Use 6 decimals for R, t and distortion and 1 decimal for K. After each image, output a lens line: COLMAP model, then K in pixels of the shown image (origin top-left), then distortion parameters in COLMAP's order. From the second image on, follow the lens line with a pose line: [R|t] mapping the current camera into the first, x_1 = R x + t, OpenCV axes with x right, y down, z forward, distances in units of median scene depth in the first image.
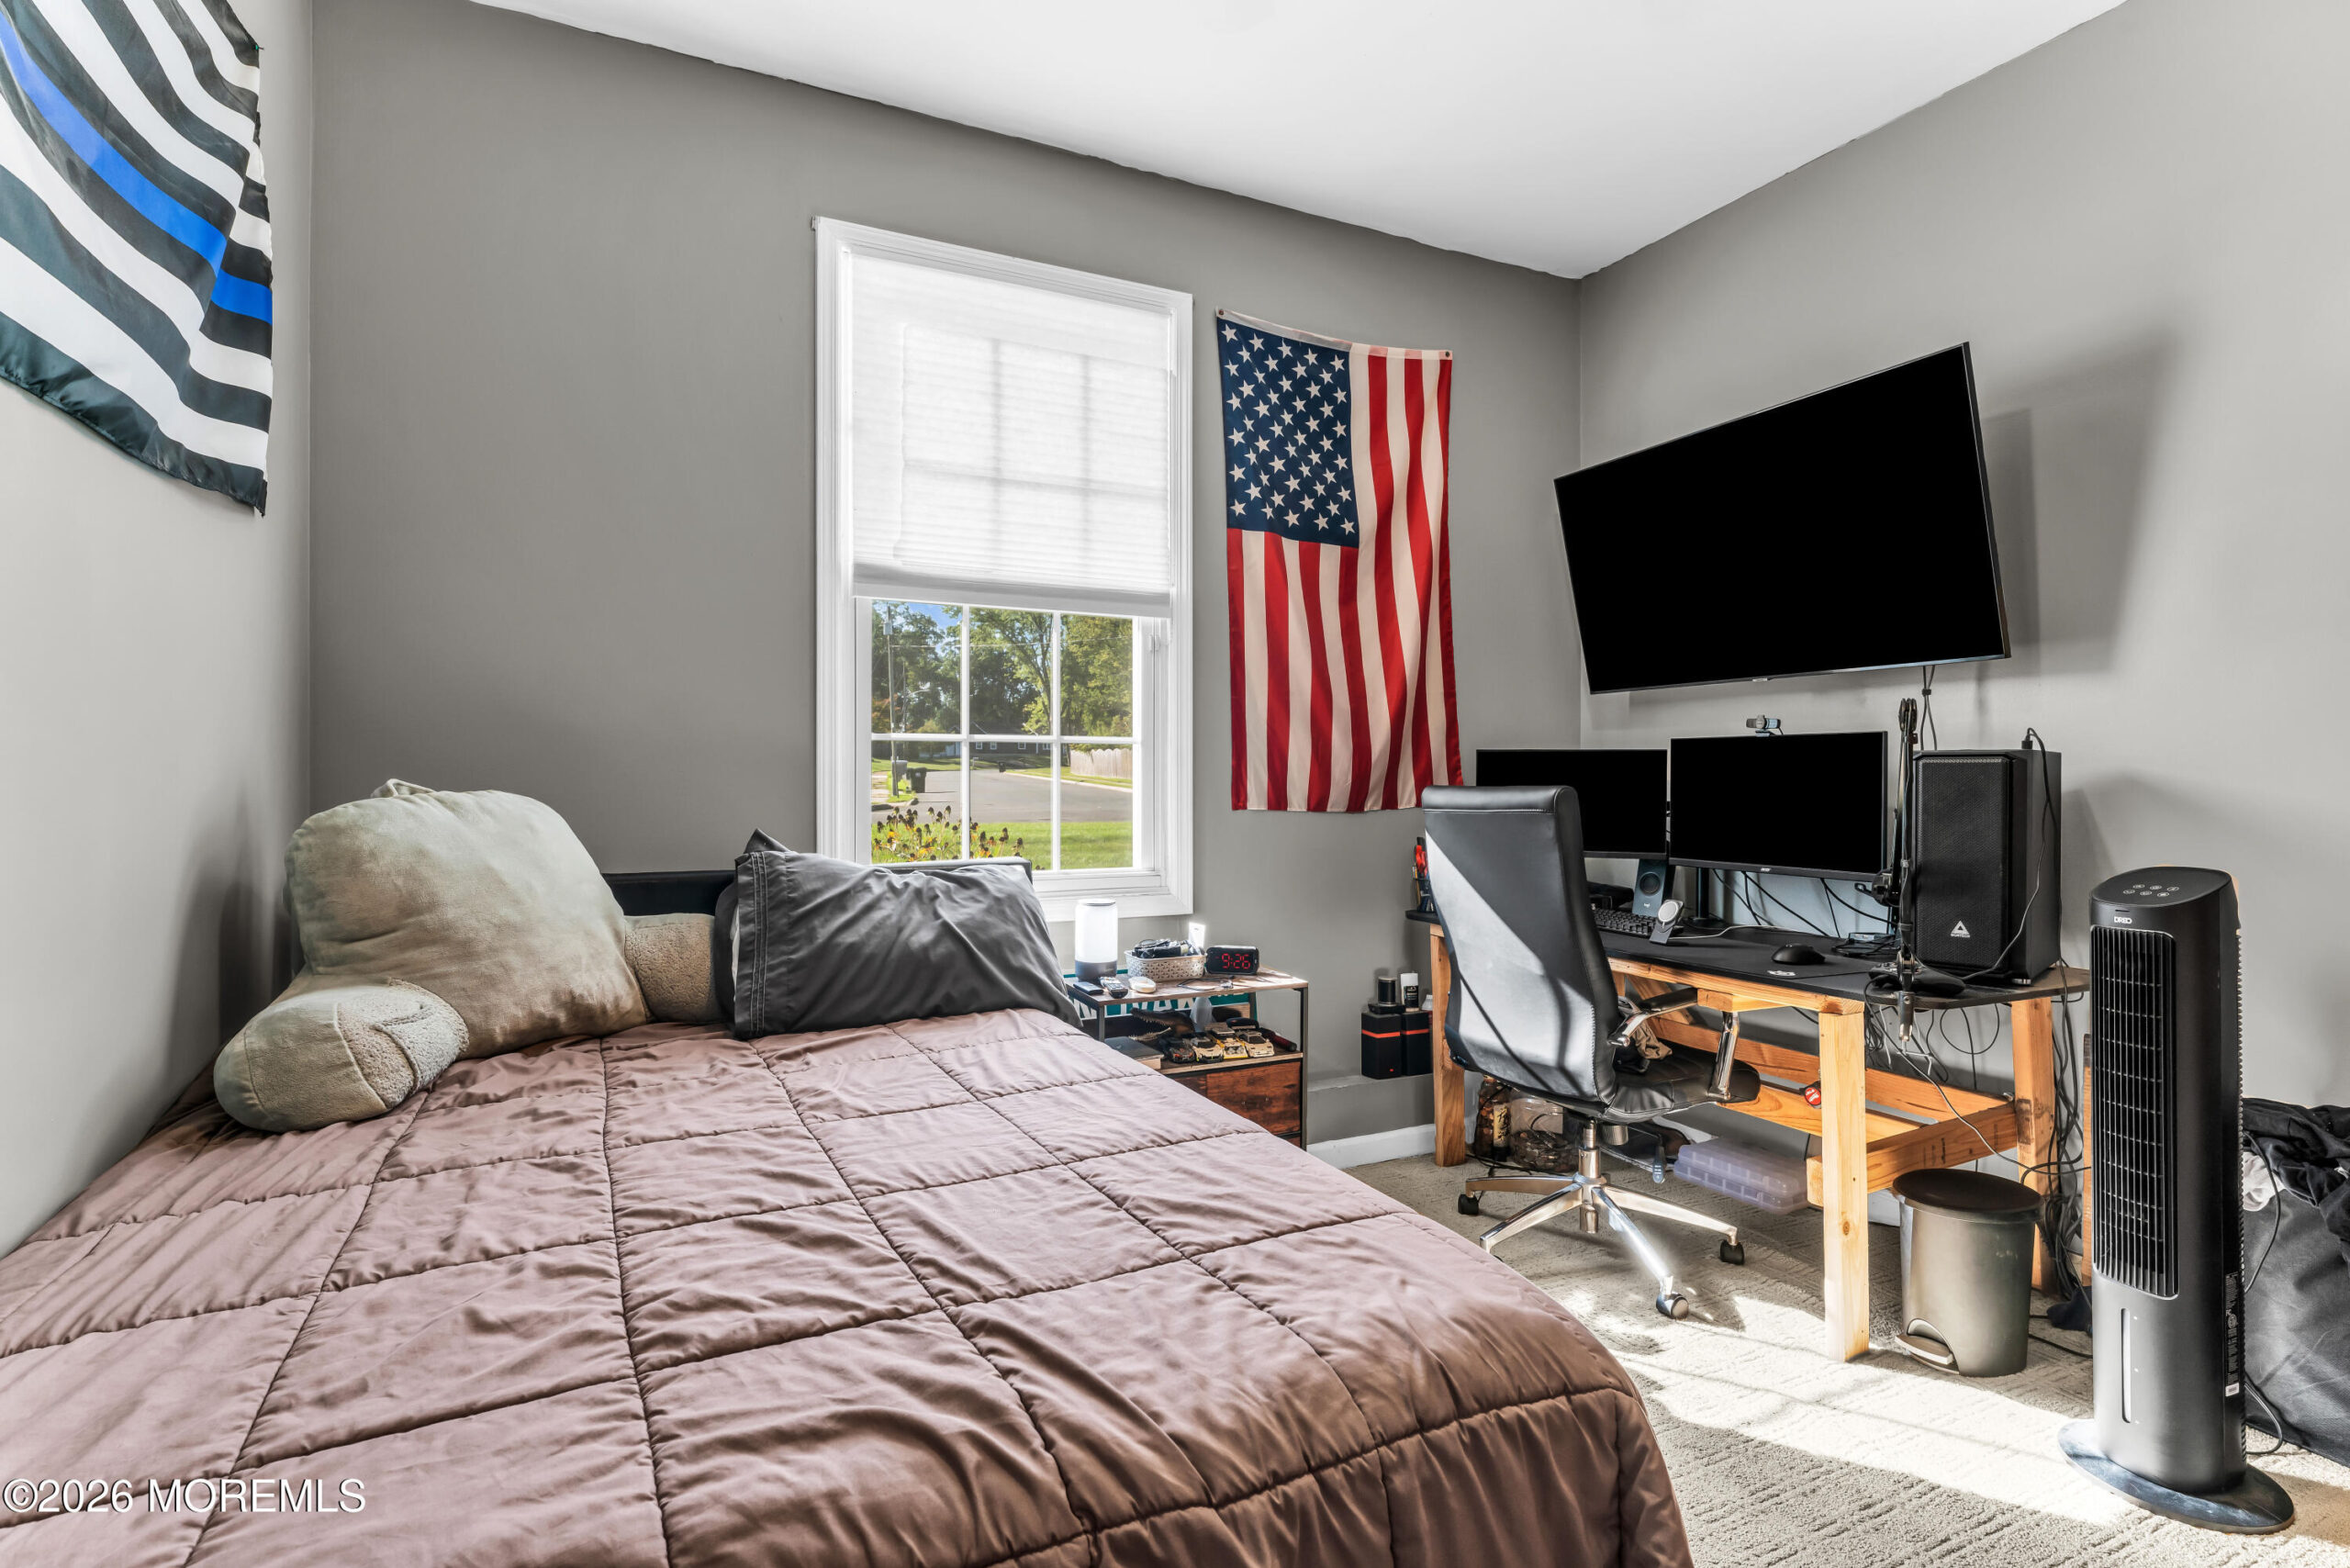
lens RADIAL K [[1090.6, 0, 1171.8], [0, 1090.6, 778.9], [0, 0, 1]] dist [0.003859, -0.000109]
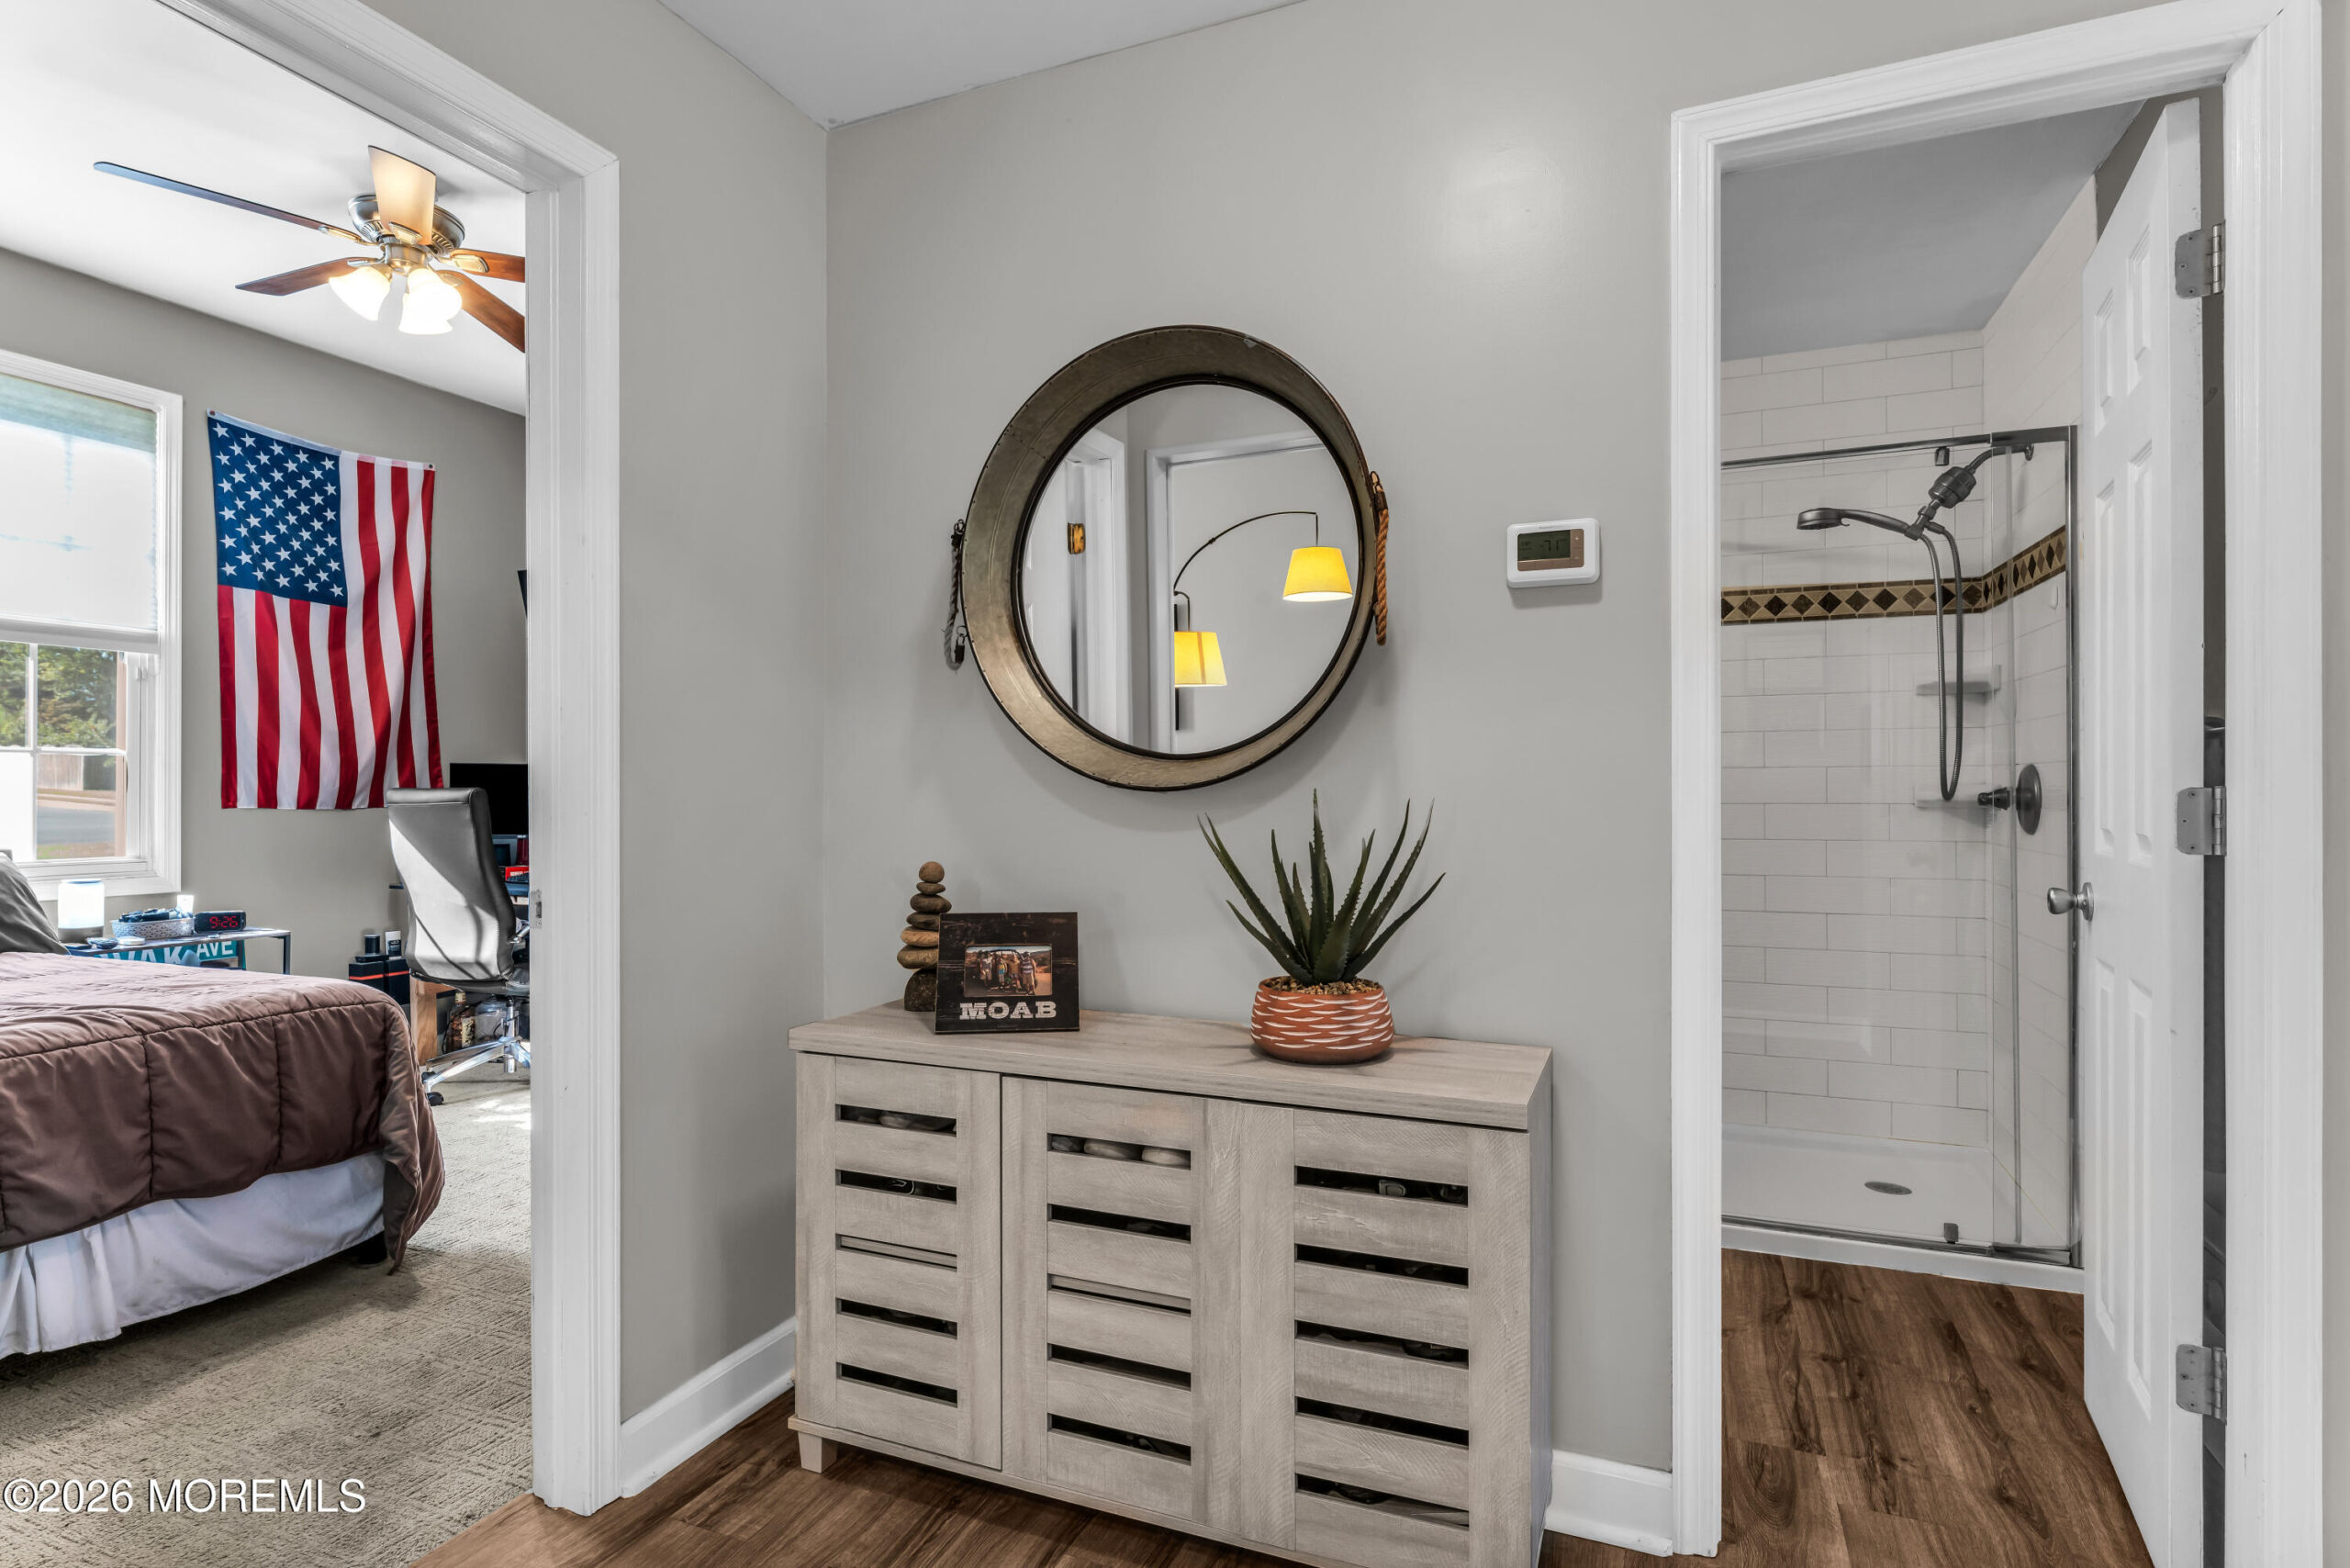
lens RADIAL K [[1185.3, 0, 1155.9], [0, 1185.3, 783.6], [0, 0, 1]] dist [0.003819, 0.002941]
pose [[0.758194, 0.004681, 0.652012, -0.022660], [-0.002785, 0.999988, -0.003941, 0.003132], [-0.652023, 0.001172, 0.758198, -0.741521]]
